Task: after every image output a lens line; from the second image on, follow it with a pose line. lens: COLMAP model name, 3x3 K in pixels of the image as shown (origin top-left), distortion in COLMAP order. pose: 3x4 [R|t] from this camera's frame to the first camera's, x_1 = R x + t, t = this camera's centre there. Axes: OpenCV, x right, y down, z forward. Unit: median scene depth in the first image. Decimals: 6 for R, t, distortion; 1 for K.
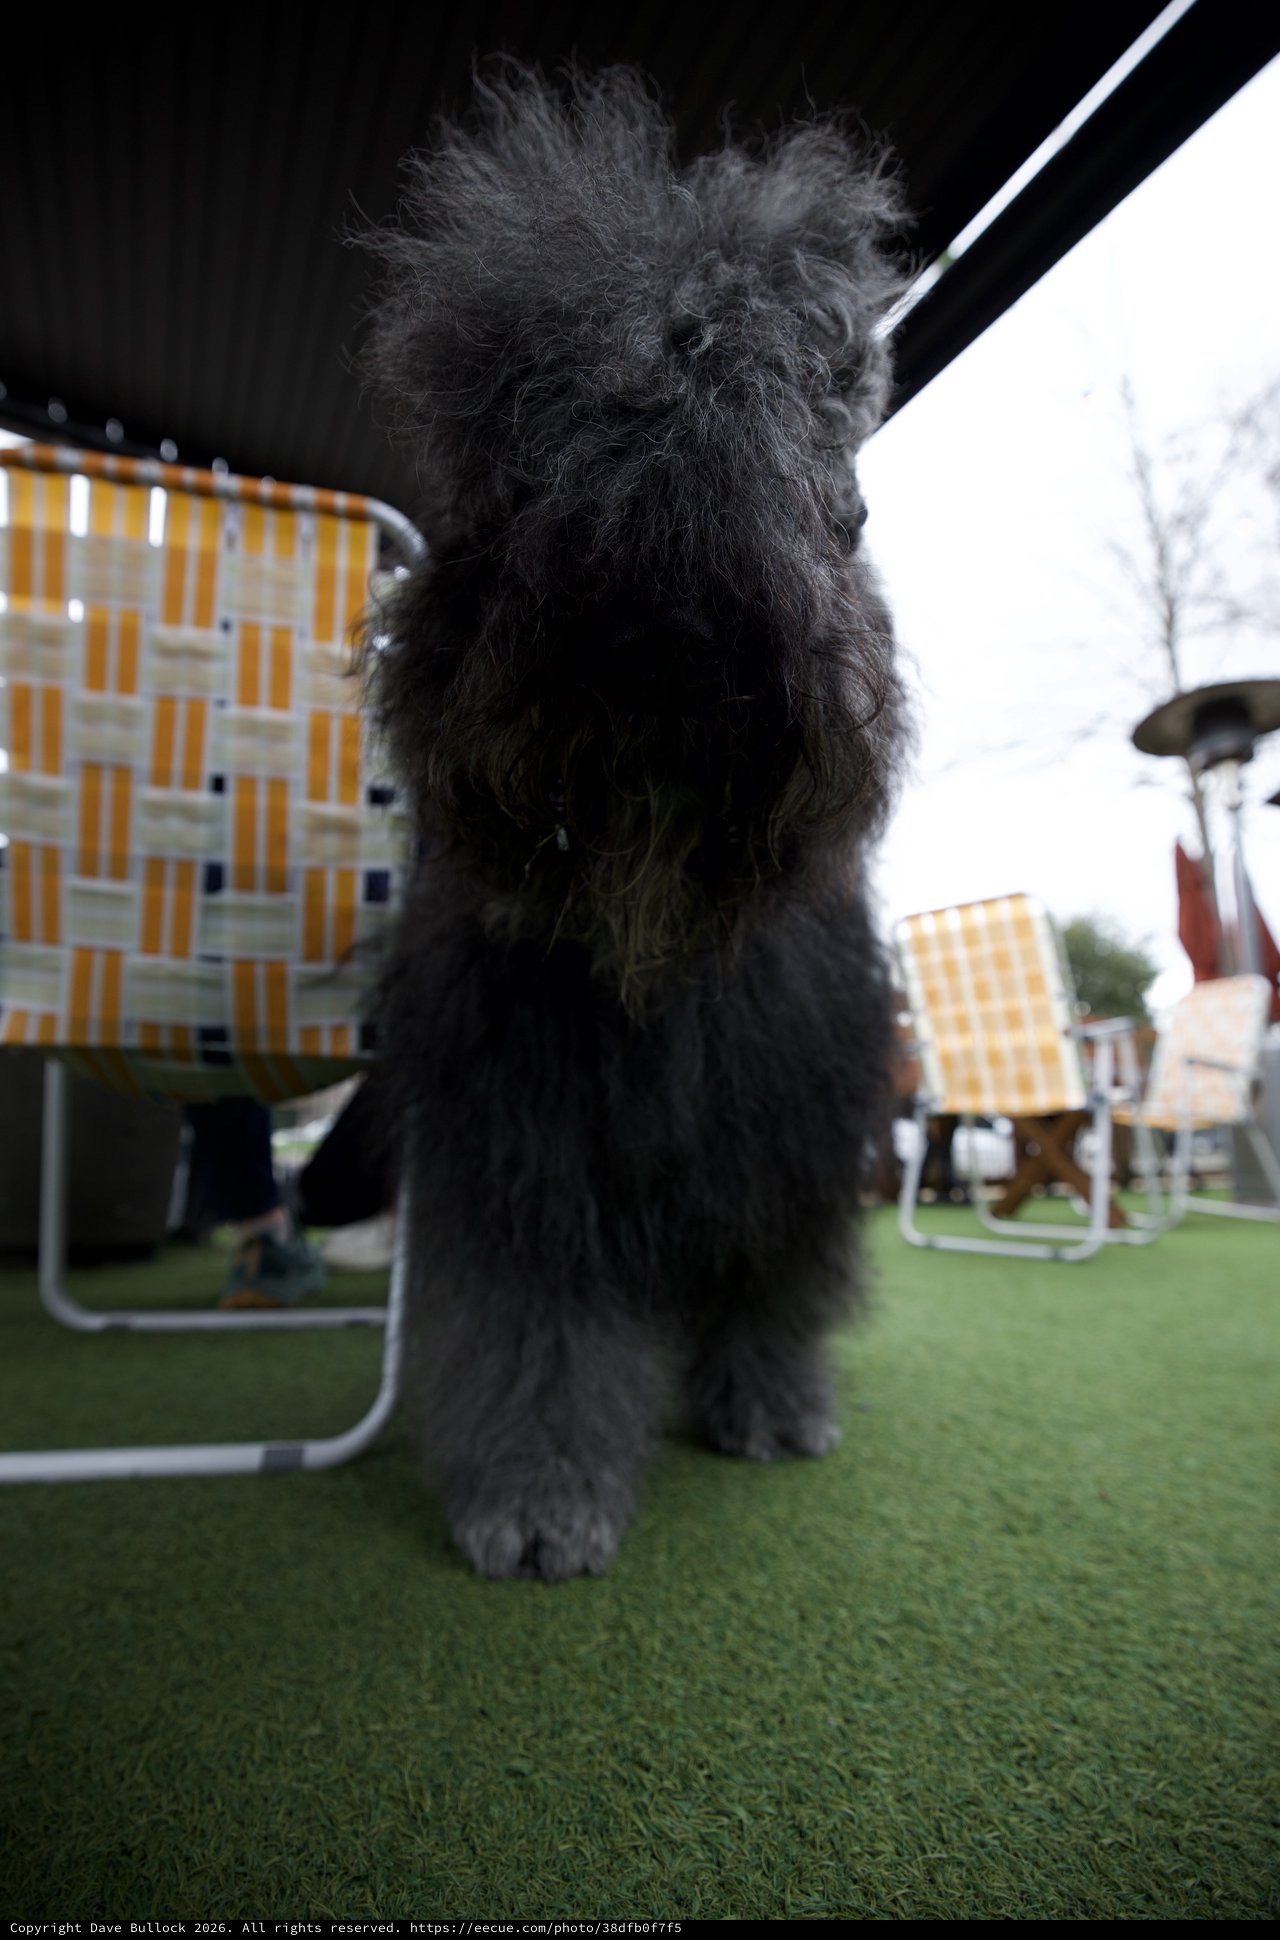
lens RADIAL K [[834.7, 0, 637.8], [0, 834.7, 950.0], [0, 0, 1]] dist [-0.045396, 0.014320]
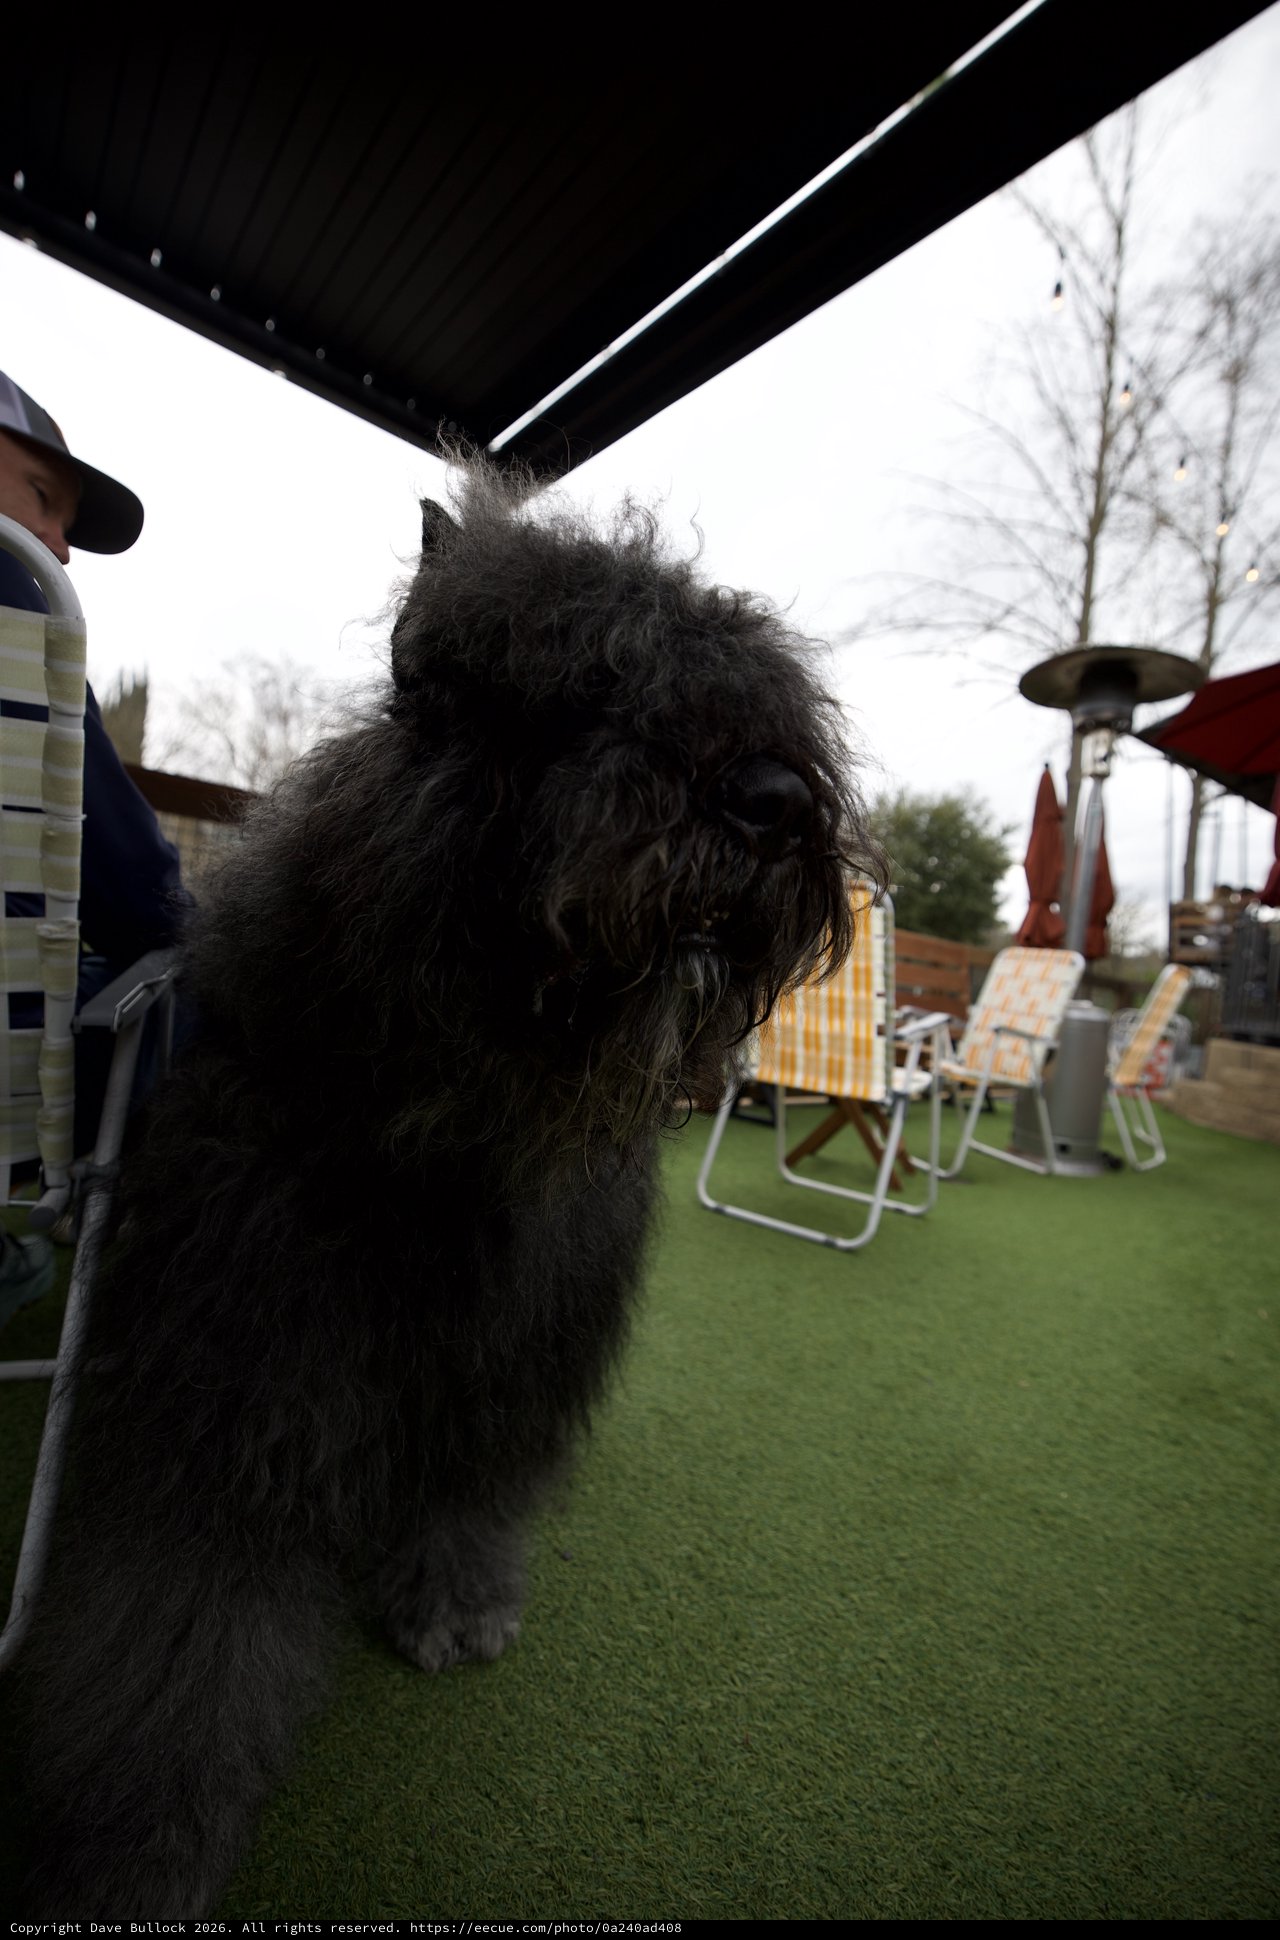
lens RADIAL K [[838.4, 0, 649.7], [0, 838.4, 961.9], [0, 0, 1]] dist [-0.053269, 0.018504]
pose [[0.981384, 0.089854, 0.169742, 0.285871], [-0.127470, 0.965816, 0.225723, -0.797122], [-0.143657, -0.243158, 0.959290, 0.407208]]
